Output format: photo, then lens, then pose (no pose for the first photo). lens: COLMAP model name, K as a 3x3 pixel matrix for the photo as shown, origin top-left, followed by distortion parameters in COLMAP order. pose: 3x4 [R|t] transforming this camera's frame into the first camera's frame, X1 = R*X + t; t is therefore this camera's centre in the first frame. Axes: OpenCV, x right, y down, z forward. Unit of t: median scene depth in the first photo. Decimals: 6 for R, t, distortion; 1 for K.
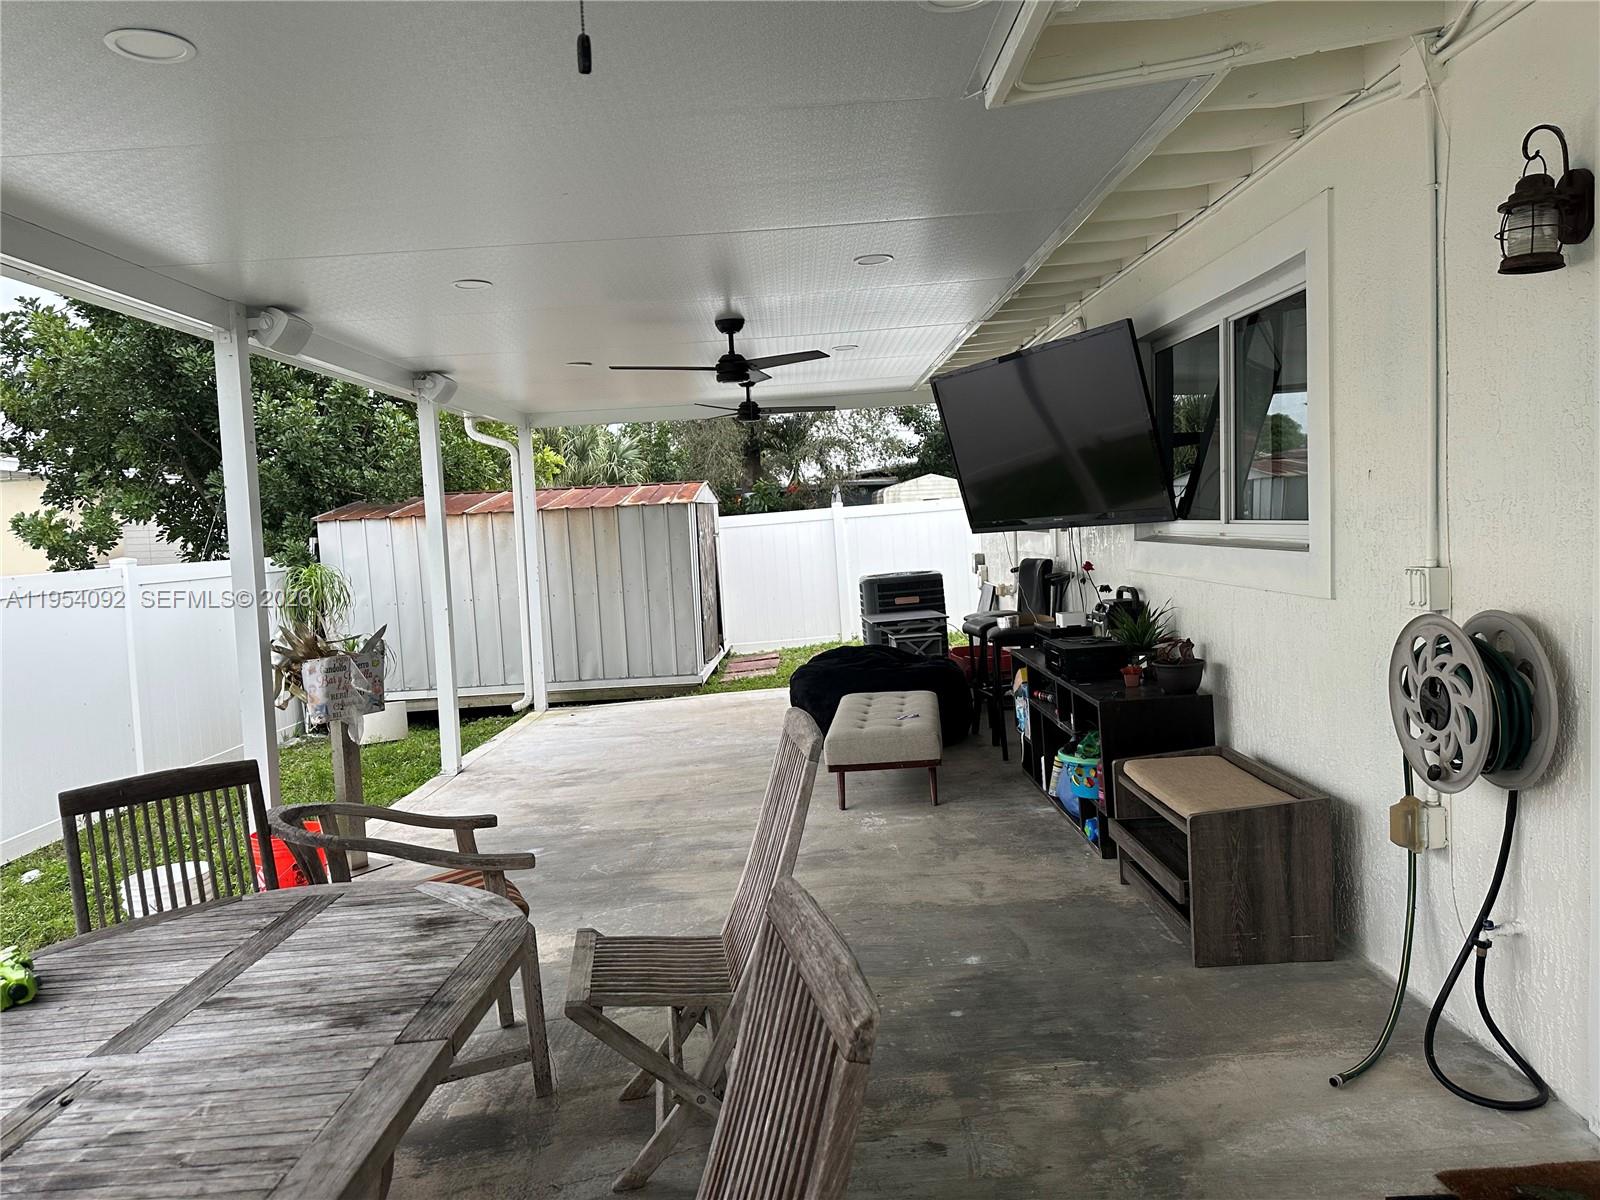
lens RADIAL K [[1152.8, 0, 791.7], [0, 1152.8, 604.3], [0, 0, 1]] dist [0.124145, -0.163612]
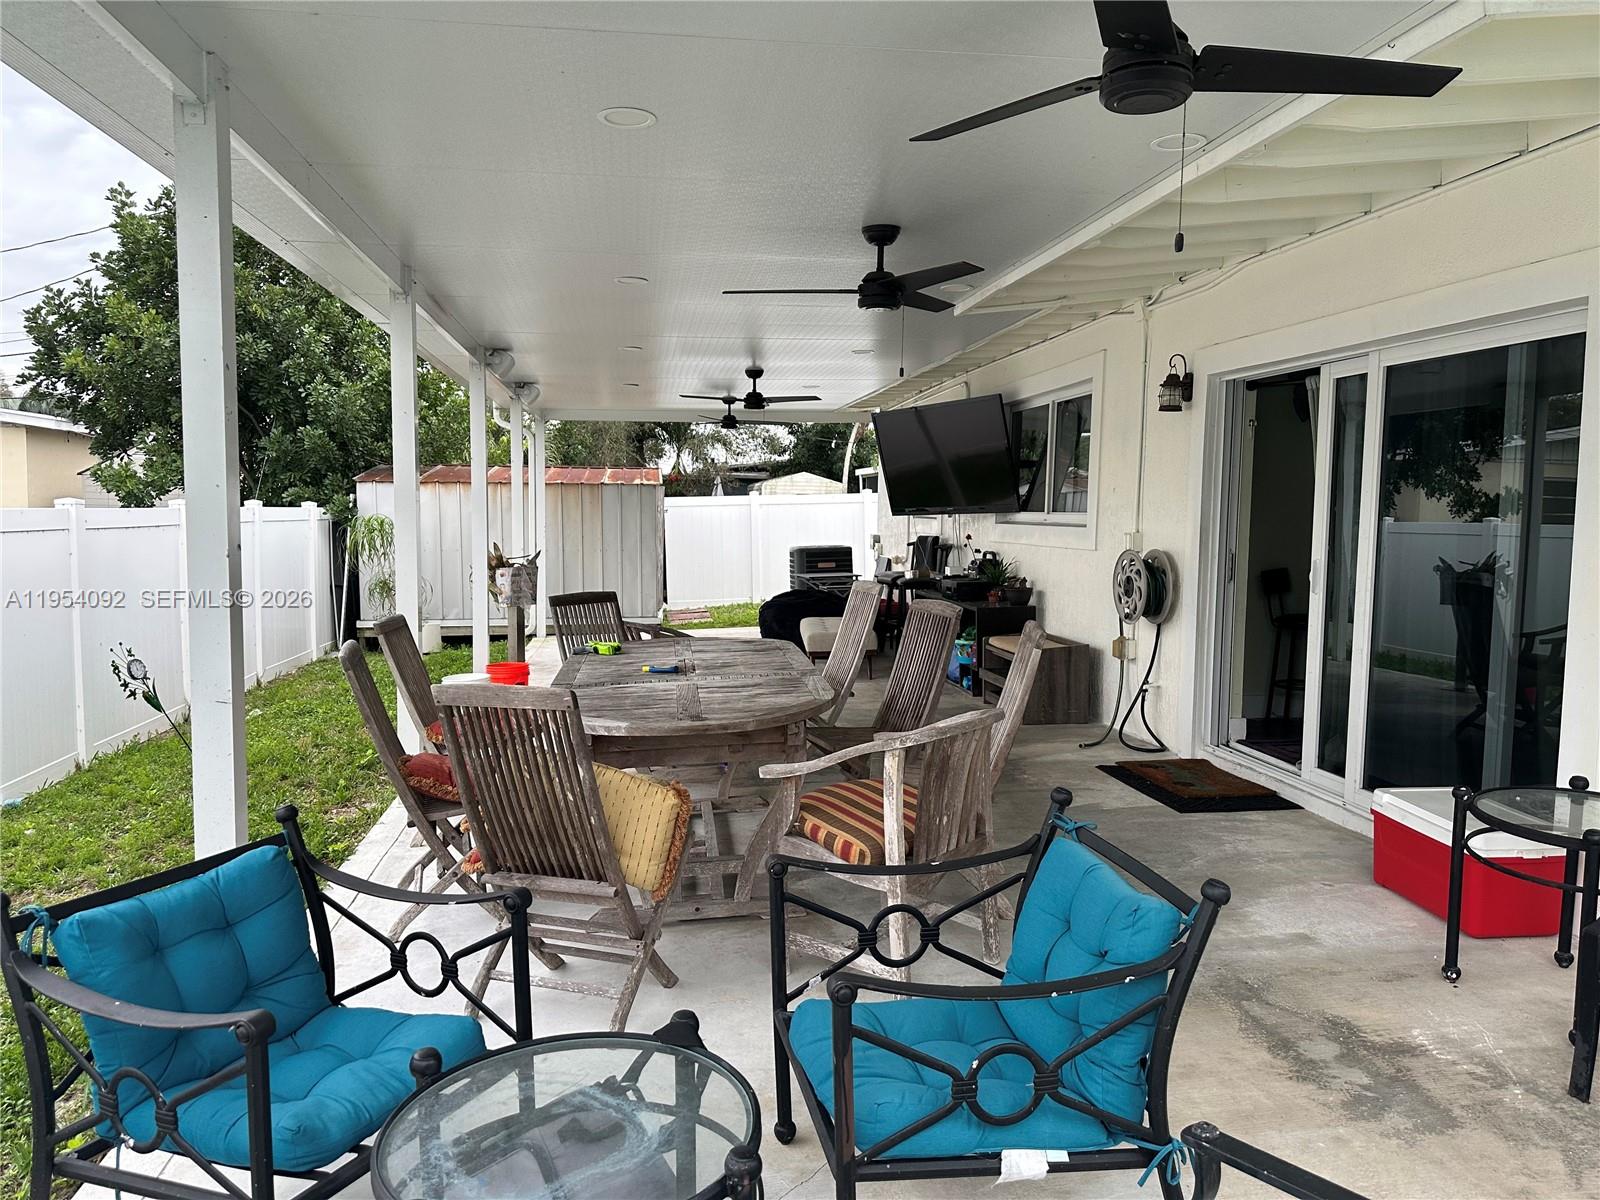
lens RADIAL K [[1130.3, 0, 800.0], [0, 1130.3, 600.0], [0, 0, 1]] dist [0.200615, -0.397350]
pose [[0.988521, 0.044902, 0.144260, -0.203573], [-0.045494, 0.998964, 0.000800, 0.063614], [-0.144074, -0.007354, 0.989540, -0.549281]]
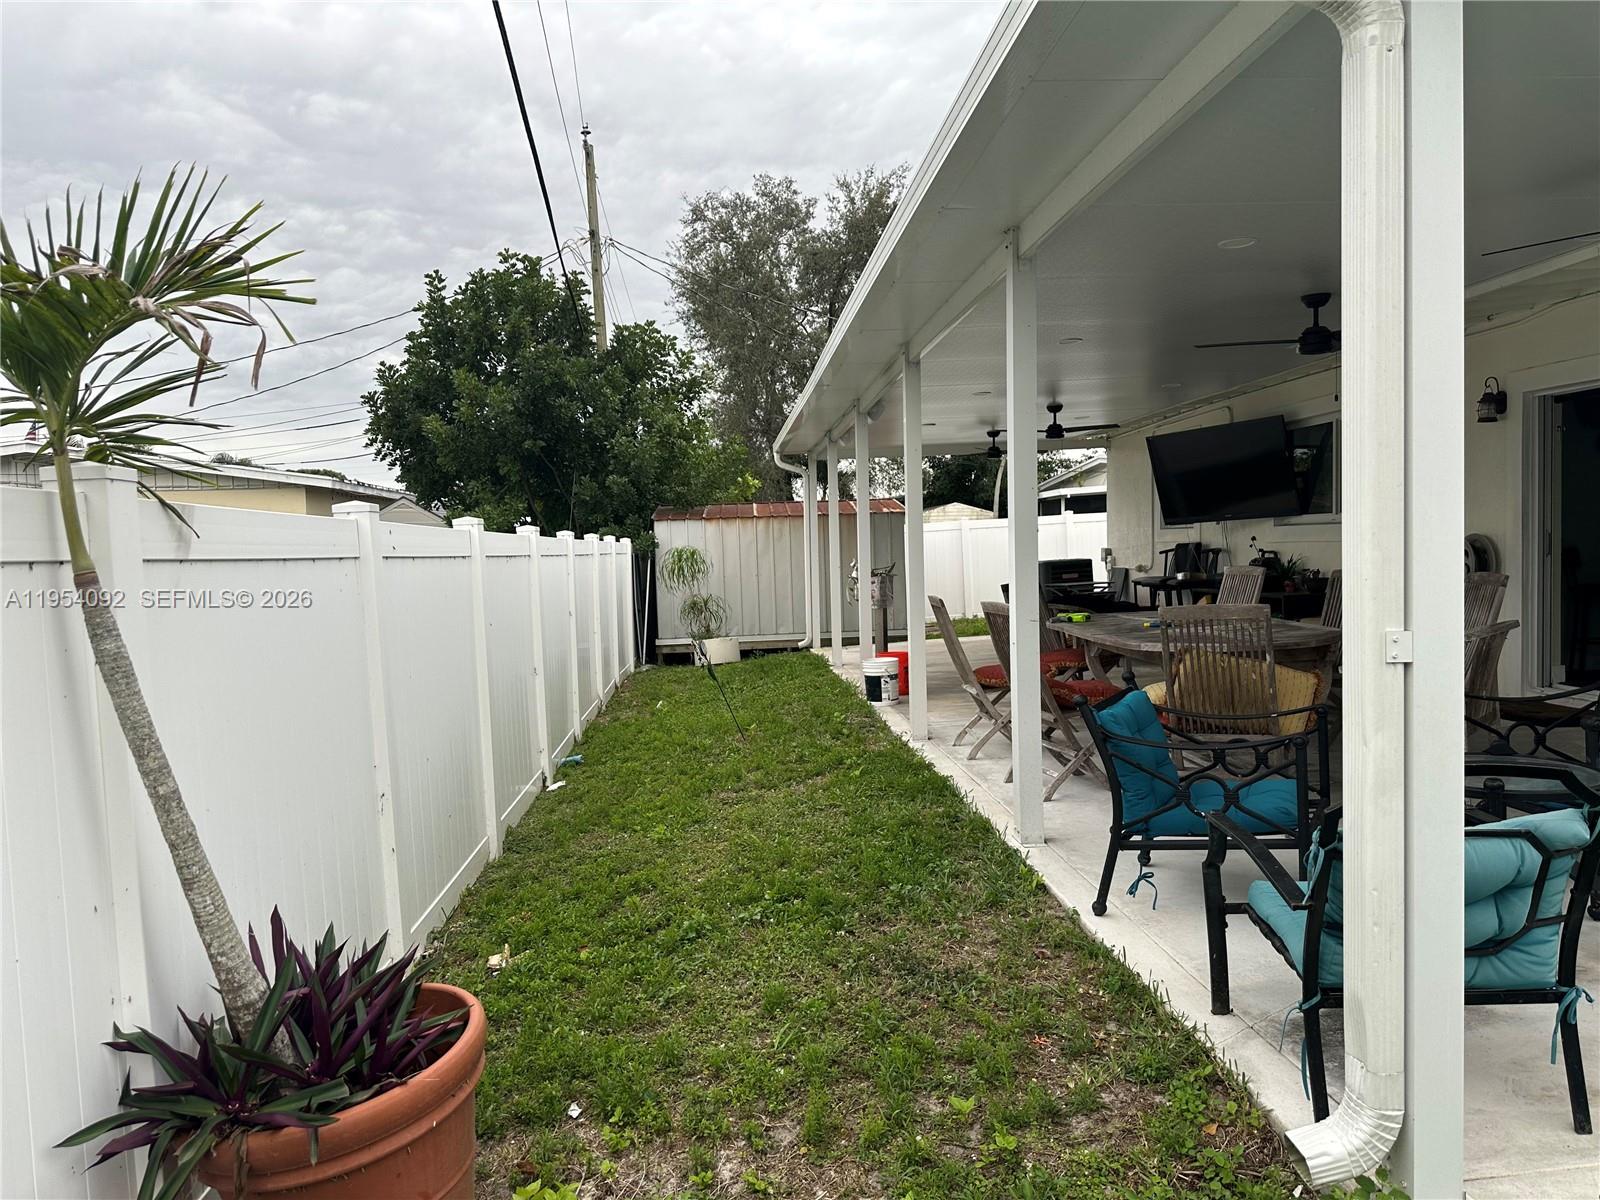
lens RADIAL K [[1125.2, 0, 810.8], [0, 1125.2, 586.7], [0, 0, 1]] dist [0.114062, -0.187781]
pose [[0.997522, 0.017062, 0.068259, -0.569925], [-0.014301, 0.999067, -0.040742, 0.127141], [-0.068891, 0.039665, 0.996835, -0.788750]]
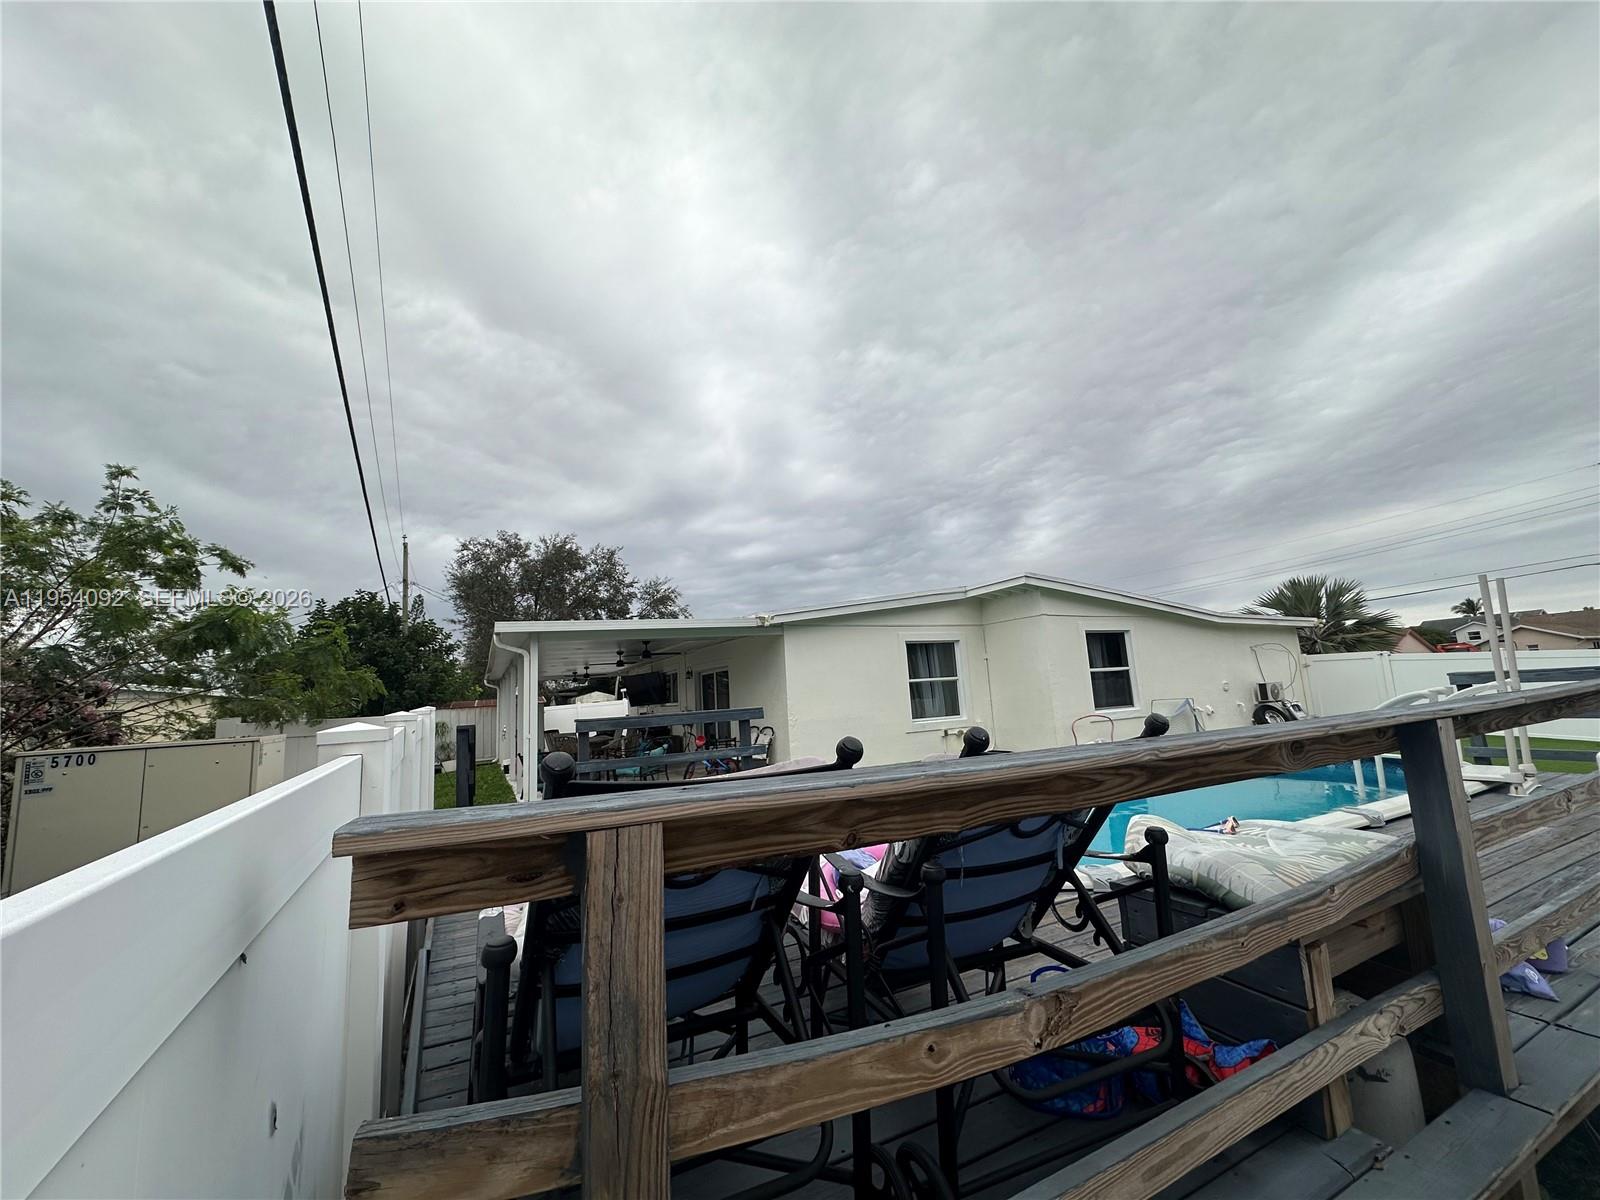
lens RADIAL K [[619.5, 0, 796.4], [0, 619.5, 603.0], [0, 0, 1]] dist [-0.002408, 0.000030]
pose [[0.896920, 0.059372, 0.438189, -0.464801], [0.050490, 0.970714, -0.234872, 0.195259], [-0.439301, 0.232785, 0.867655, -2.033896]]
